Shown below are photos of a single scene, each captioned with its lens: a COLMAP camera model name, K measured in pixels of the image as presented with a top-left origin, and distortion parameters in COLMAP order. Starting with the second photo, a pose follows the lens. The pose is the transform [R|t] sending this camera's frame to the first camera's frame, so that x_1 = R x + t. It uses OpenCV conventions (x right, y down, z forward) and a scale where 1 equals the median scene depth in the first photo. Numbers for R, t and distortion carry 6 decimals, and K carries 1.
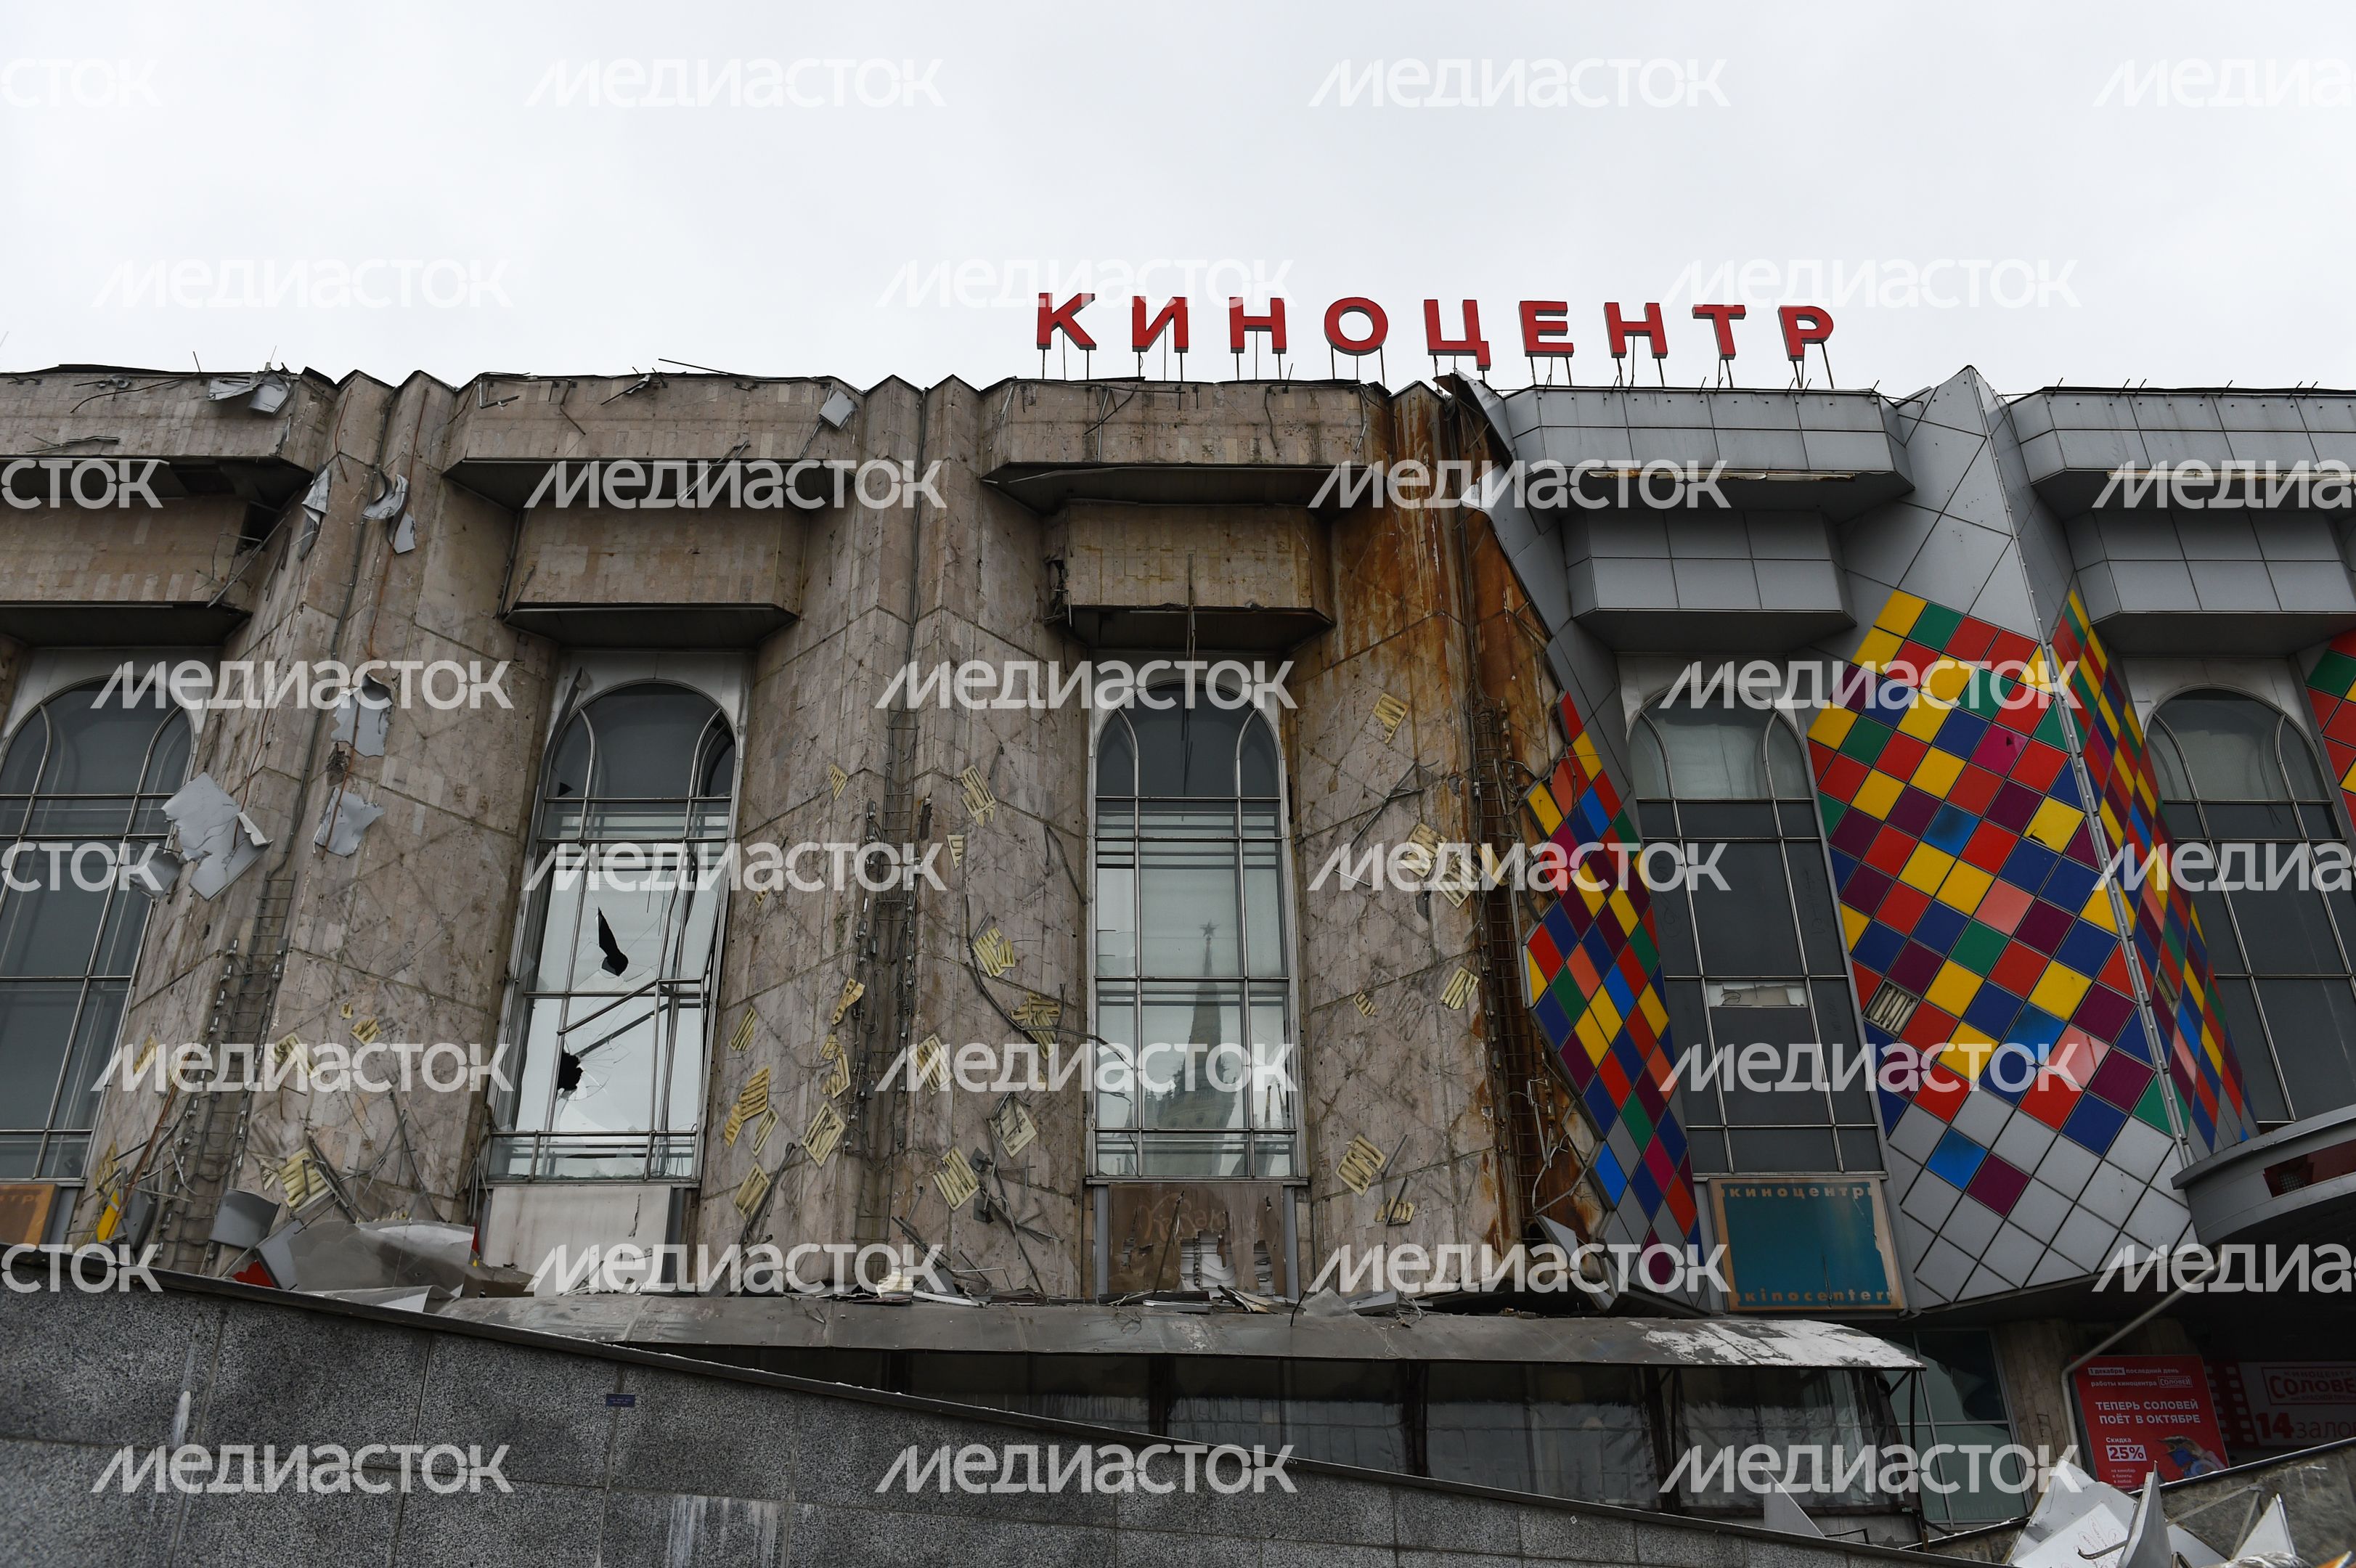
lens RADIAL K [[2002.1, 0, 1174.7], [0, 2002.1, 769.2], [0, 0, 1]] dist [-0.047303, 0.003377]
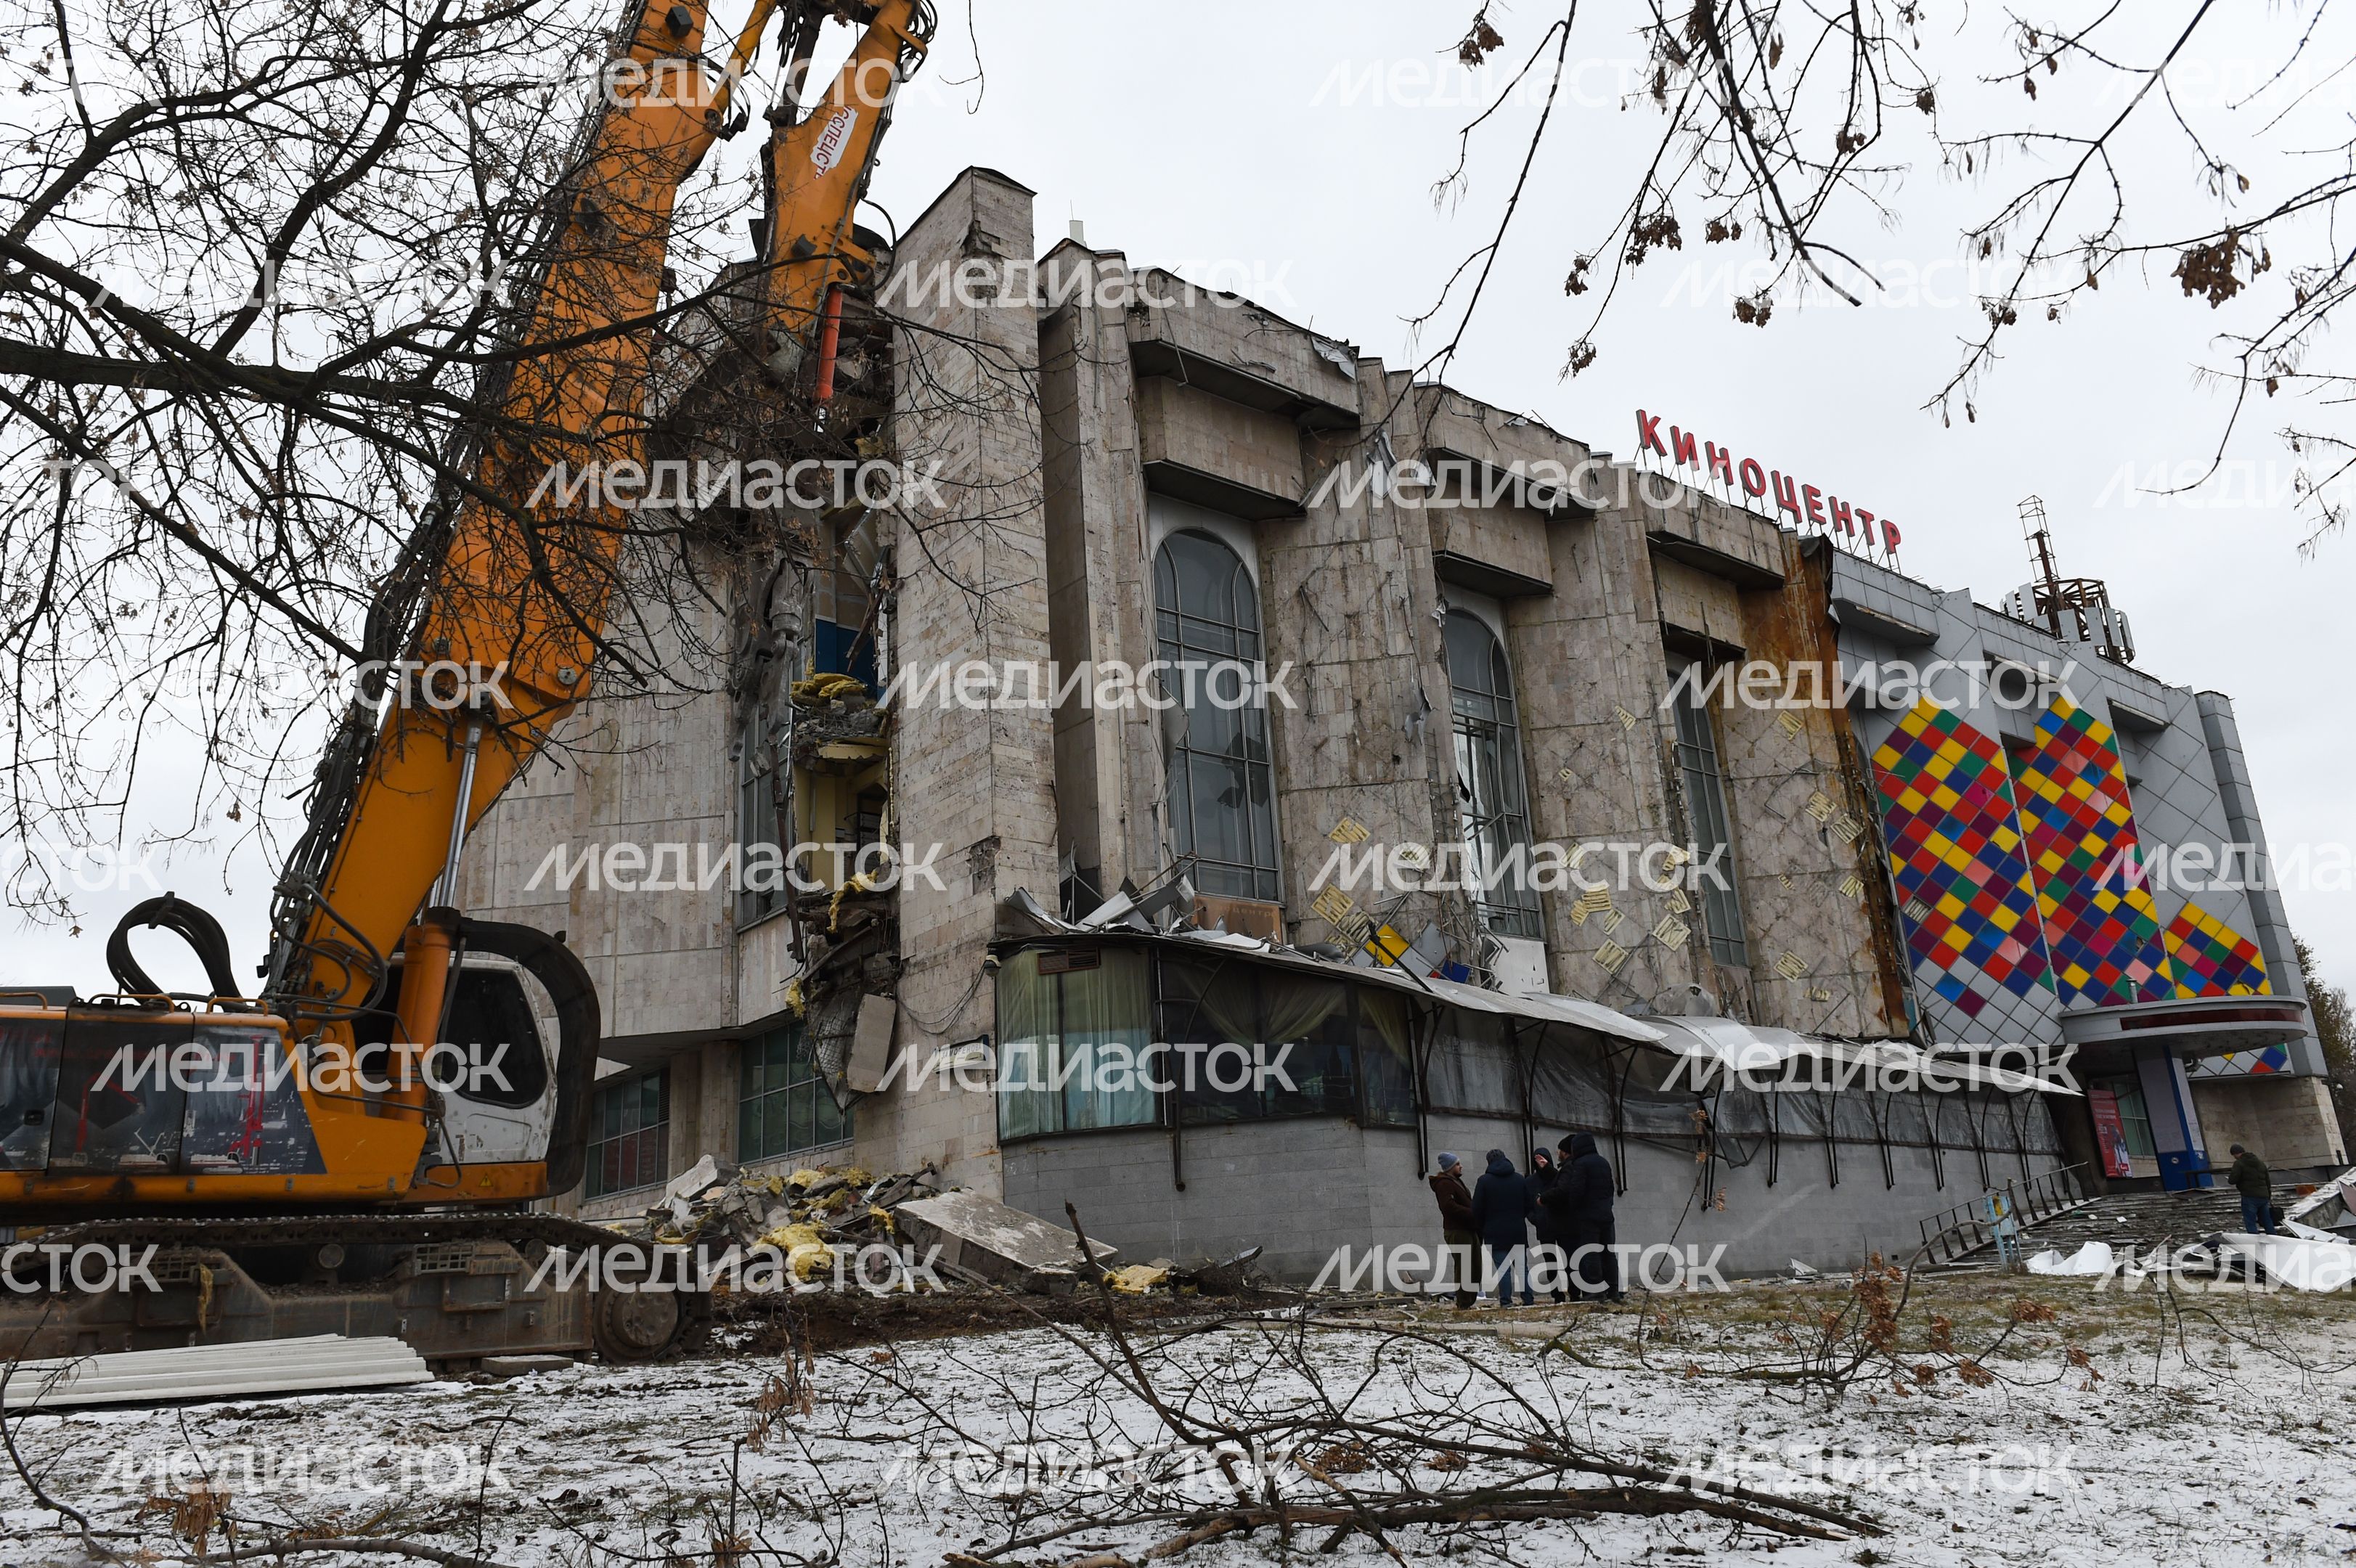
lens RADIAL K [[1718.2, 0, 1144.2], [0, 1718.2, 755.8], [0, 0, 1]] dist [0.012865, 0.001254]
pose [[0.794518, 0.147454, 0.589066, -1.324746], [-0.254864, 0.961467, 0.103081, -0.012443], [-0.551168, -0.232032, 0.801483, 0.047159]]
